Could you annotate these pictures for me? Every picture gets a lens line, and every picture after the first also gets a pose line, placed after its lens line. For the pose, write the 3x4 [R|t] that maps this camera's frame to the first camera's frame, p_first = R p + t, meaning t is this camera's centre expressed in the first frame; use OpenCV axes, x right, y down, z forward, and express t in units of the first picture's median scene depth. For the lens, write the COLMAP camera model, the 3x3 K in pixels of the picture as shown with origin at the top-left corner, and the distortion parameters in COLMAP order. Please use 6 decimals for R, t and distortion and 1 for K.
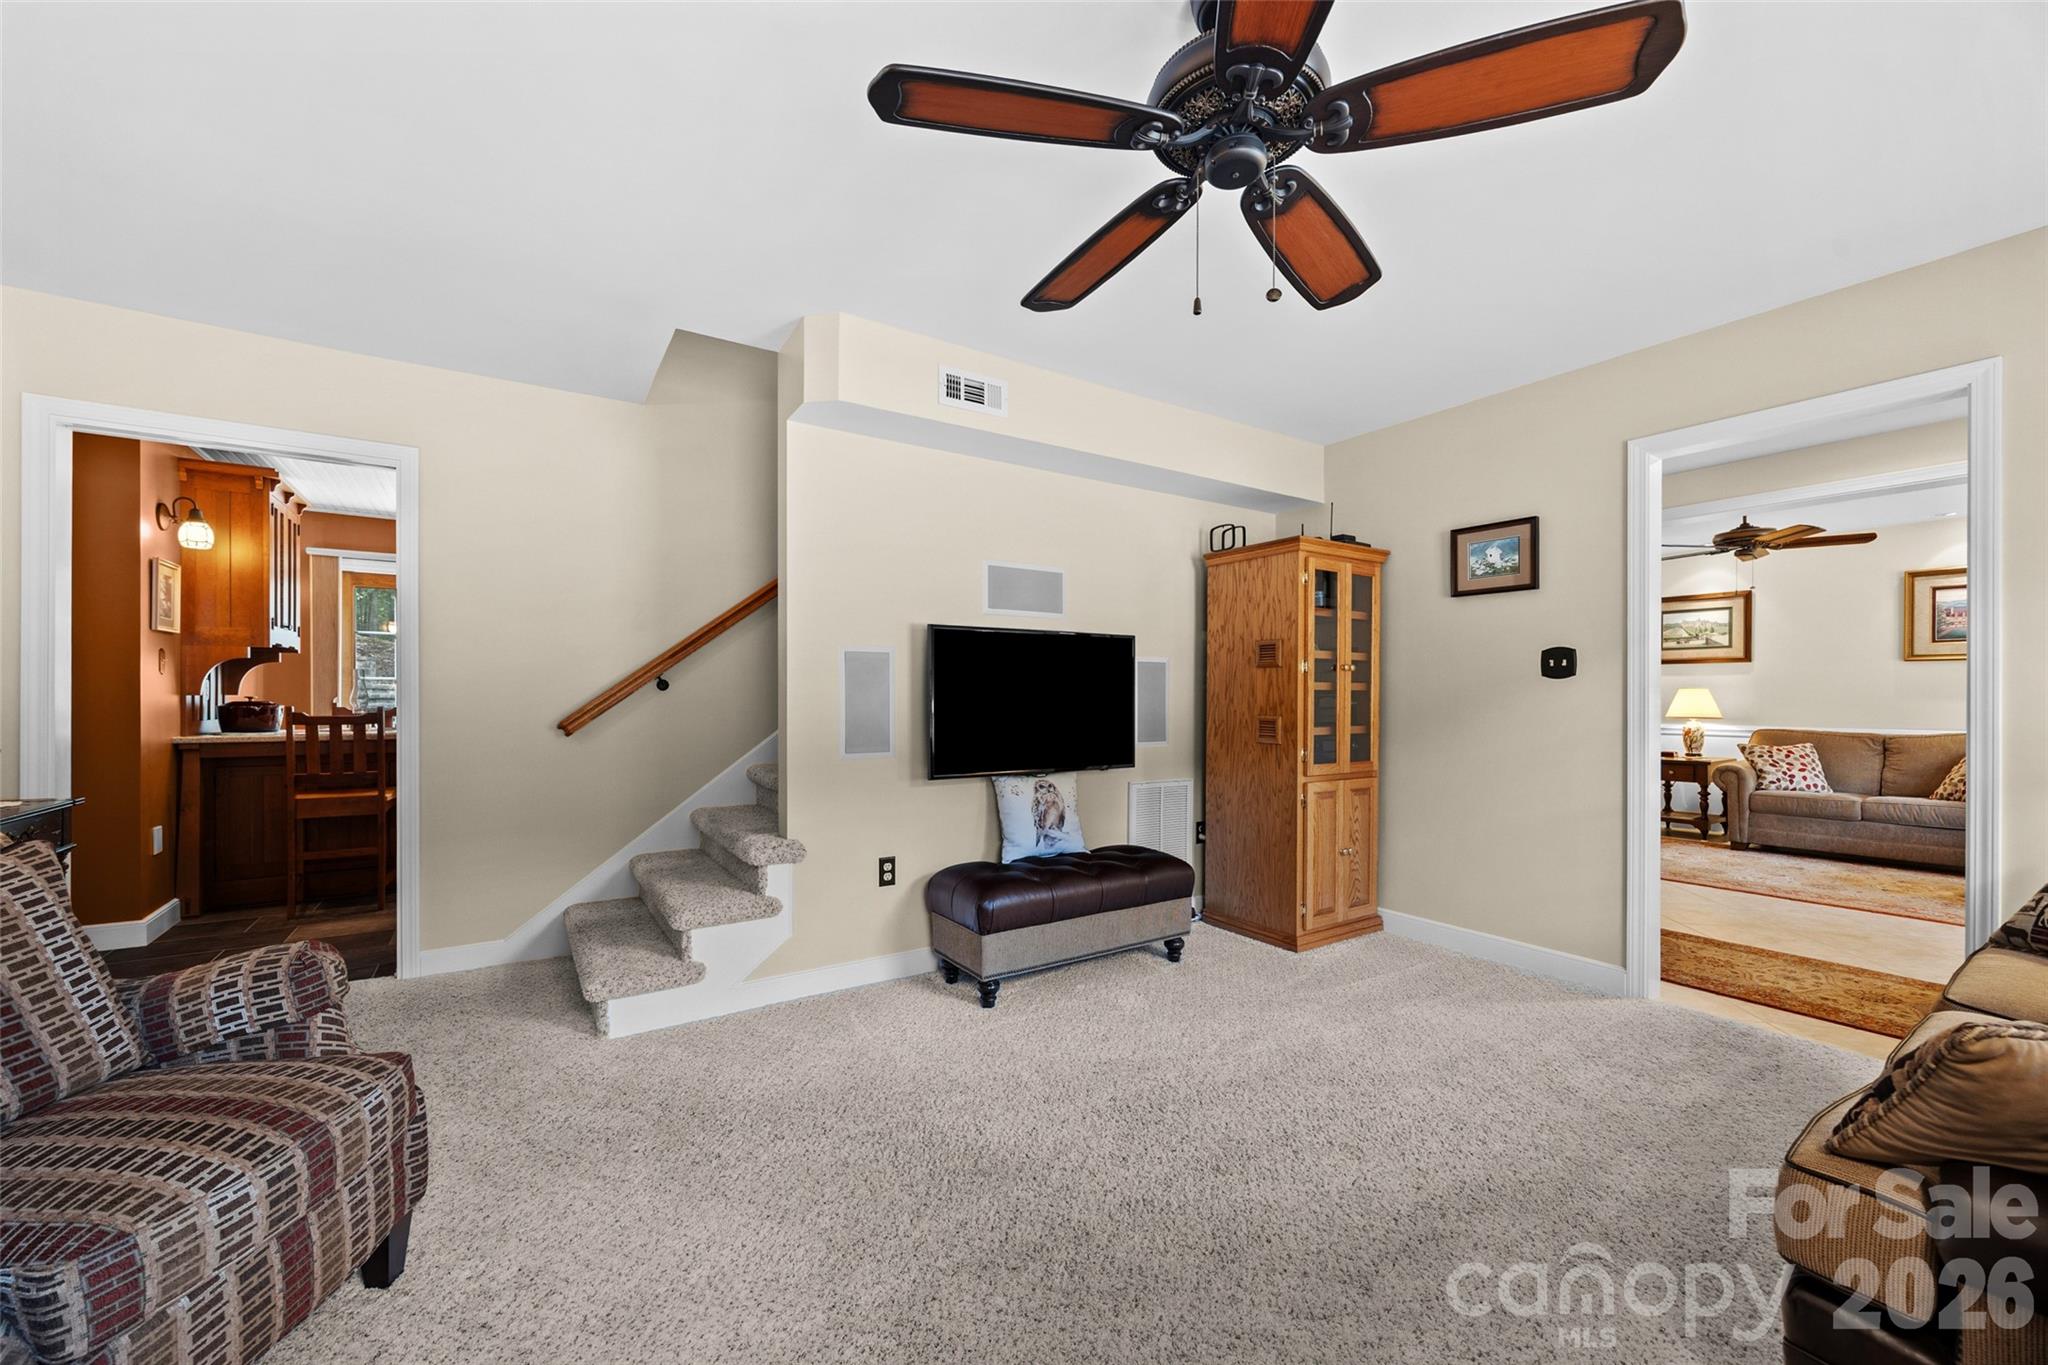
lens RADIAL K [[786.9, 0, 1026.0], [0, 786.9, 698.4], [0, 0, 1]] dist [-0.000780, -0.000290]
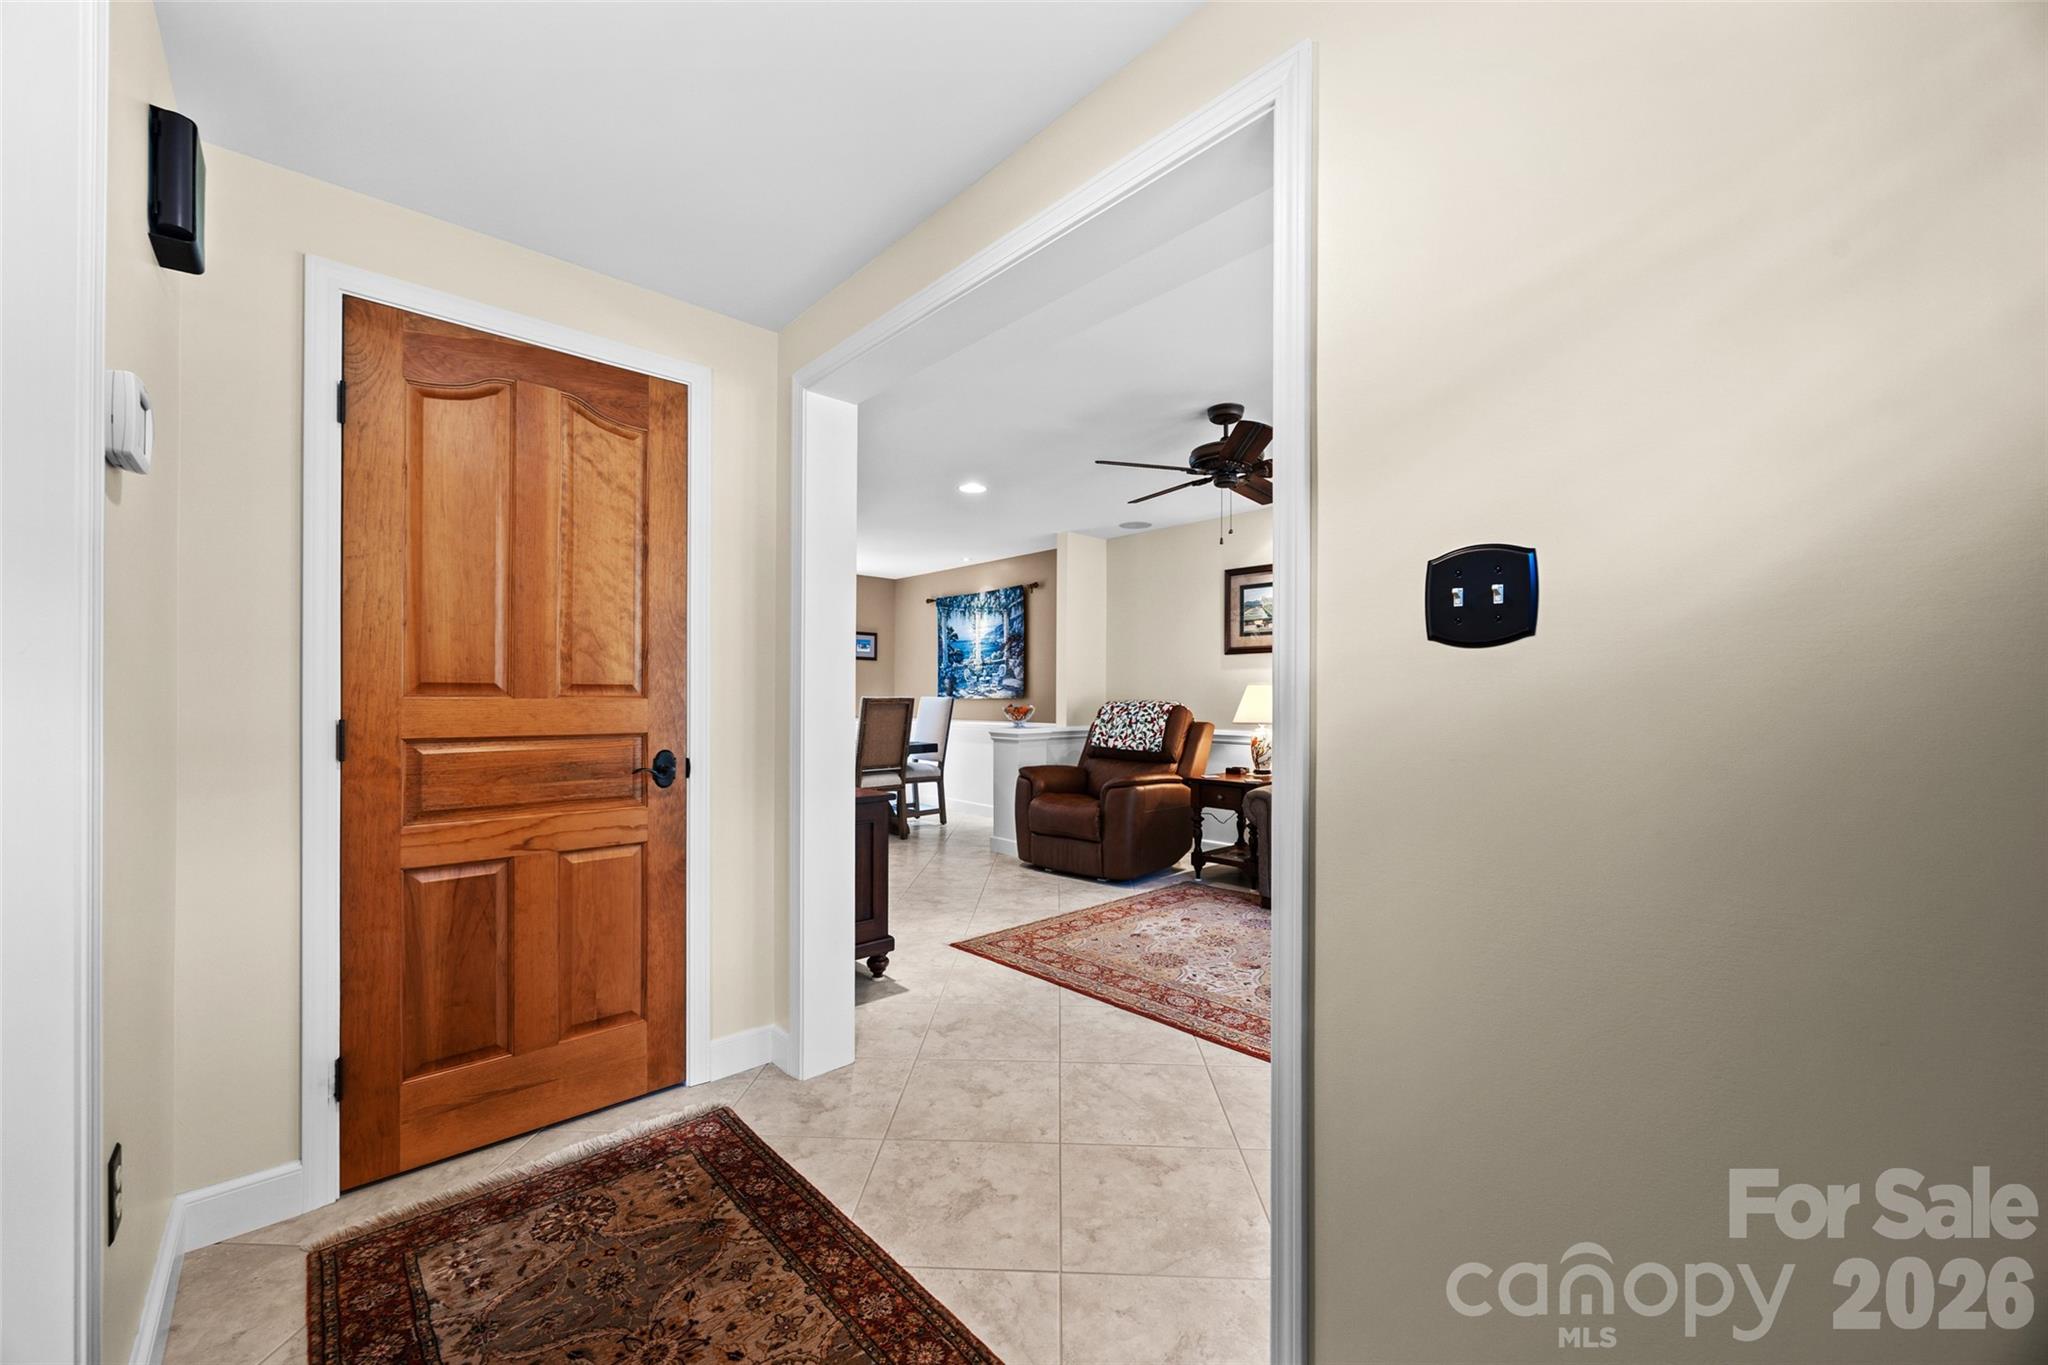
lens RADIAL K [[786.9, 0, 1027.8], [0, 786.9, 692.5], [0, 0, 1]] dist [-0.000780, -0.000290]
pose [[0.986390, 0.002949, 0.164394, 0.558259], [-0.001914, 0.999977, -0.006451, 0.000322], [-0.164410, 0.006048, 0.986374, 0.318581]]
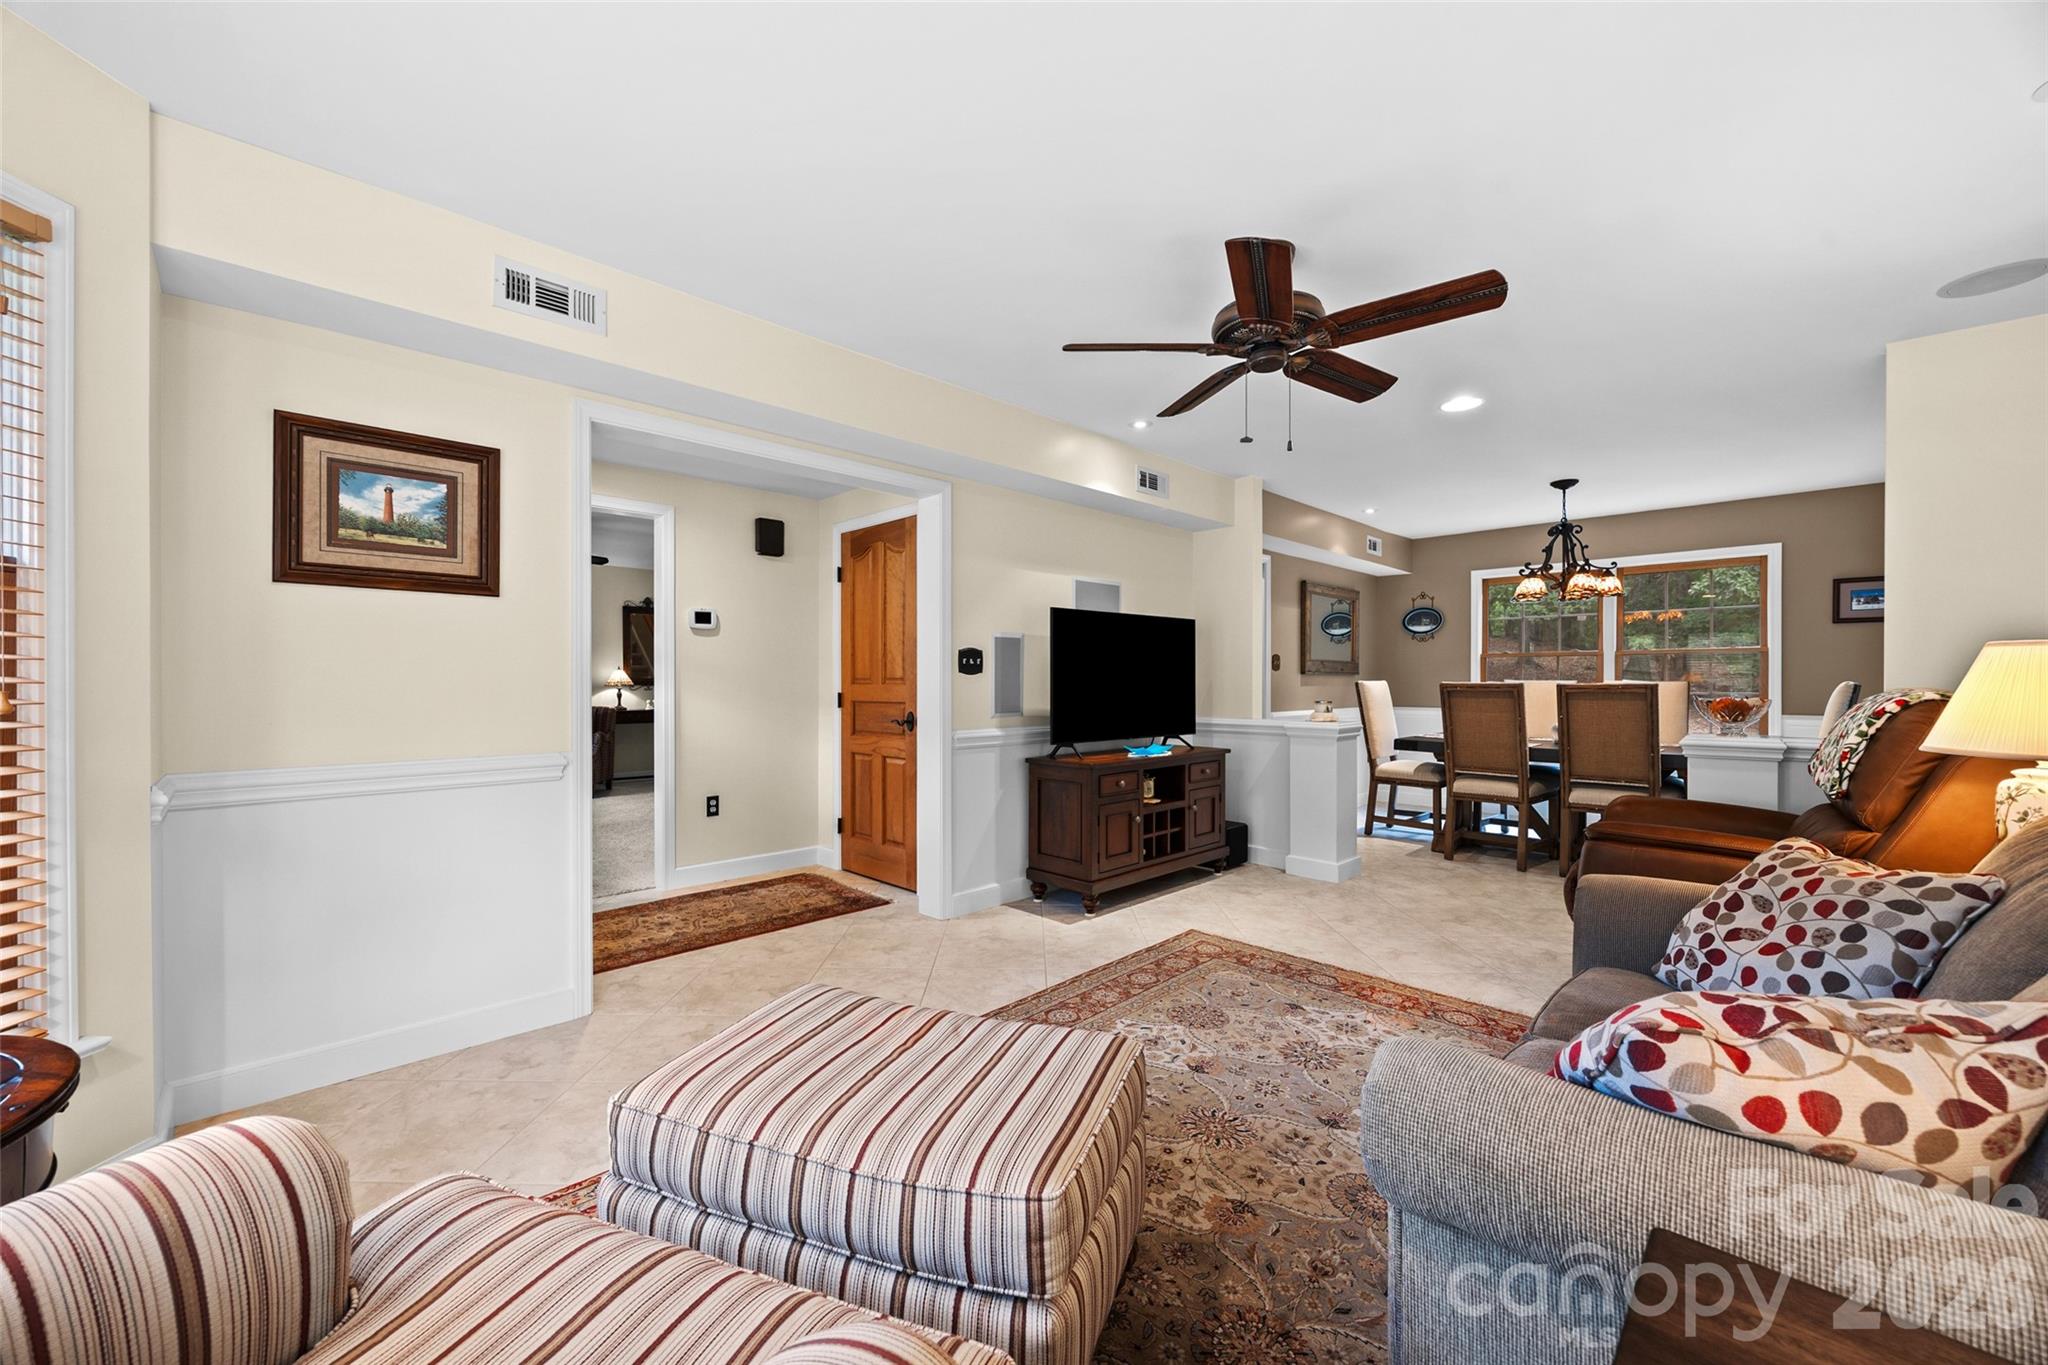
lens RADIAL K [[786.9, 0, 1018.9], [0, 786.9, 684.8], [0, 0, 1]] dist [-0.000780, -0.000290]
pose [[0.193268, 0.001343, -0.981145, 1.167174], [0.000526, 0.999999, 0.001472, 0.000460], [0.981146, -0.000800, 0.193267, 0.677609]]
